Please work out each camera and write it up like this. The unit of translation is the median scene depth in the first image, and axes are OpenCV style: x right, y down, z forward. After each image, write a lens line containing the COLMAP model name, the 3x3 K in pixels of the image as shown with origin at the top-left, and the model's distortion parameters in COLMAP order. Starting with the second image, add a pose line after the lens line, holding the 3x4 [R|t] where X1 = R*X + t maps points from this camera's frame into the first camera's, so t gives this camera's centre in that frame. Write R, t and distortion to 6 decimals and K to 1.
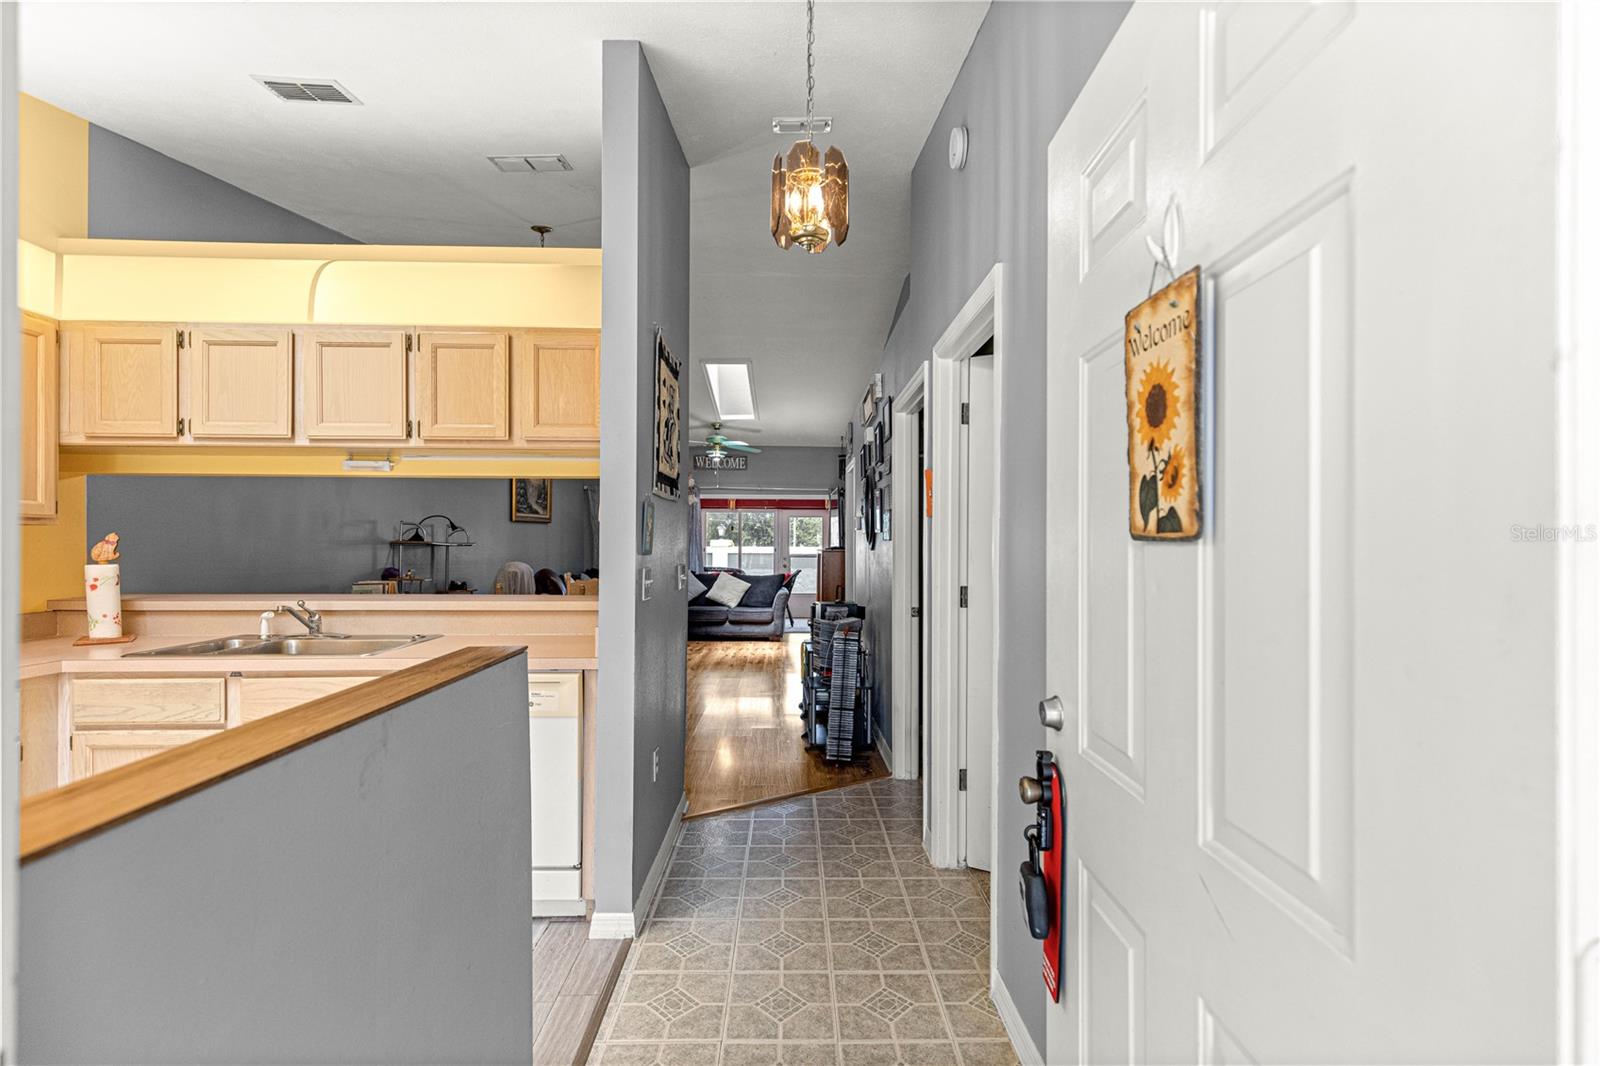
lens RADIAL K [[720.0, 0, 803.8], [0, 720.0, 537.8], [0, 0, 1]] dist [0.011501, -0.003817]
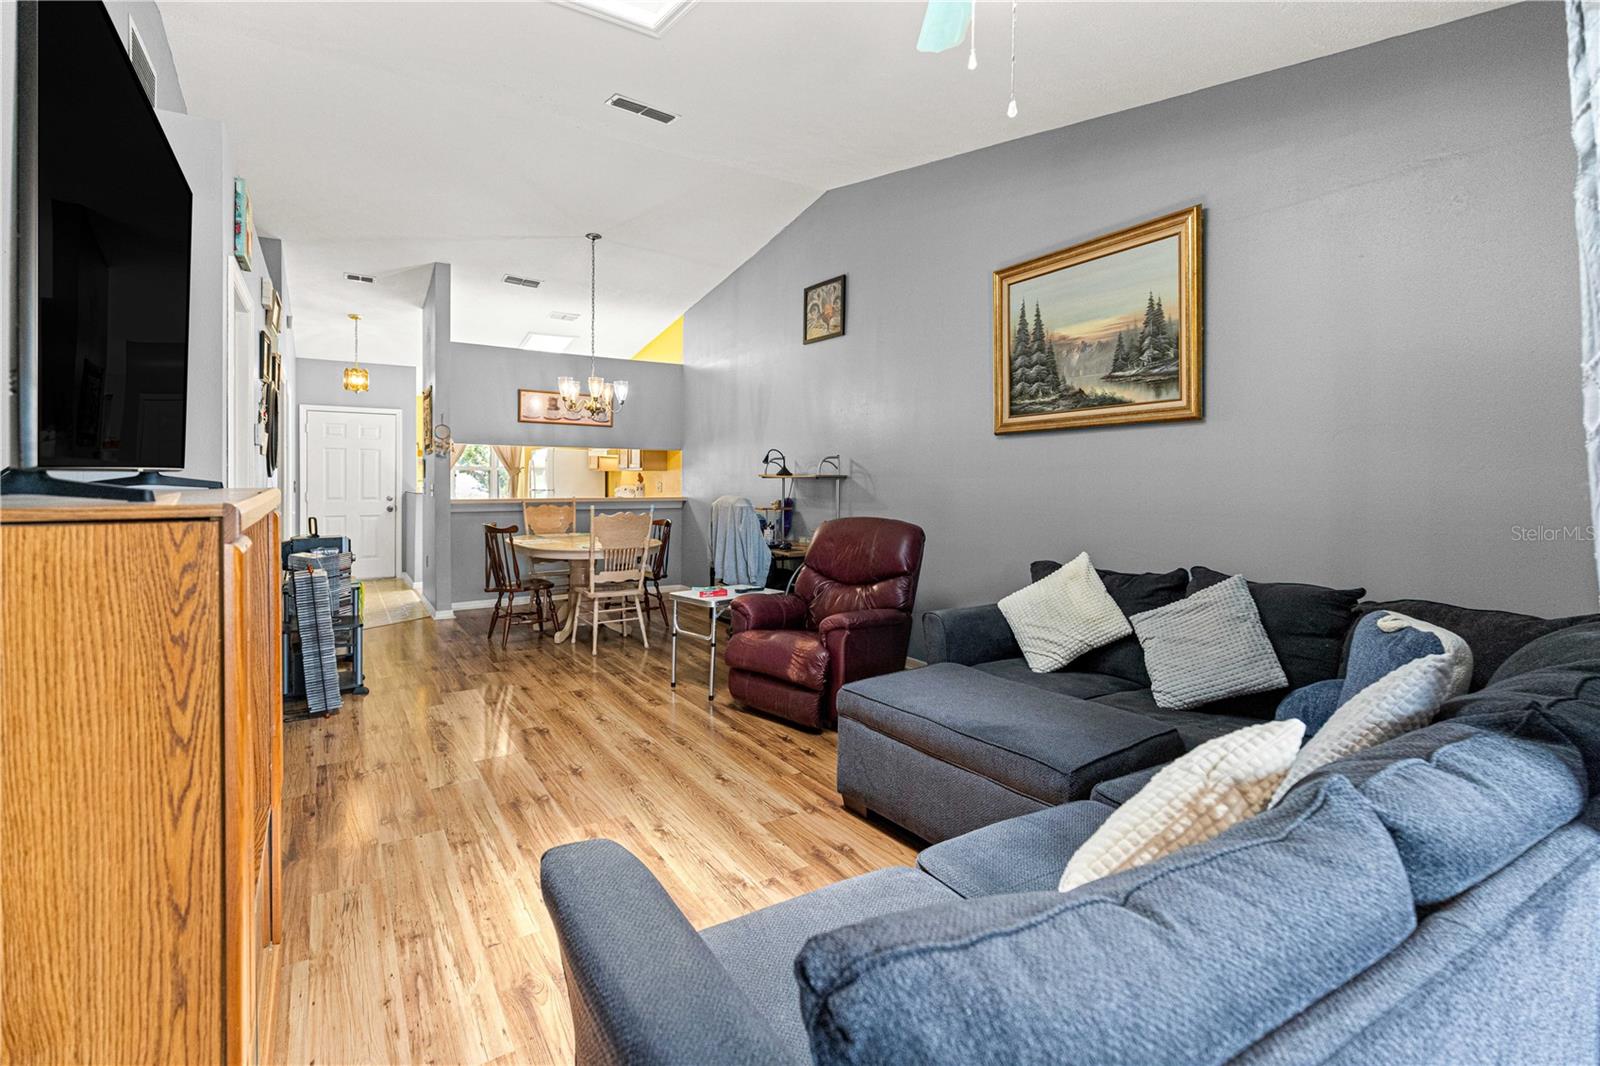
lens RADIAL K [[735.9, 0, 806.6], [0, 735.9, 486.6], [0, 0, 1]] dist [0.007045, -0.000377]
pose [[-0.855686, -0.005866, -0.517462, 0.003932], [-0.006722, 0.999977, -0.000220, 0.013755], [0.517451, 0.003290, -0.855706, 1.128825]]
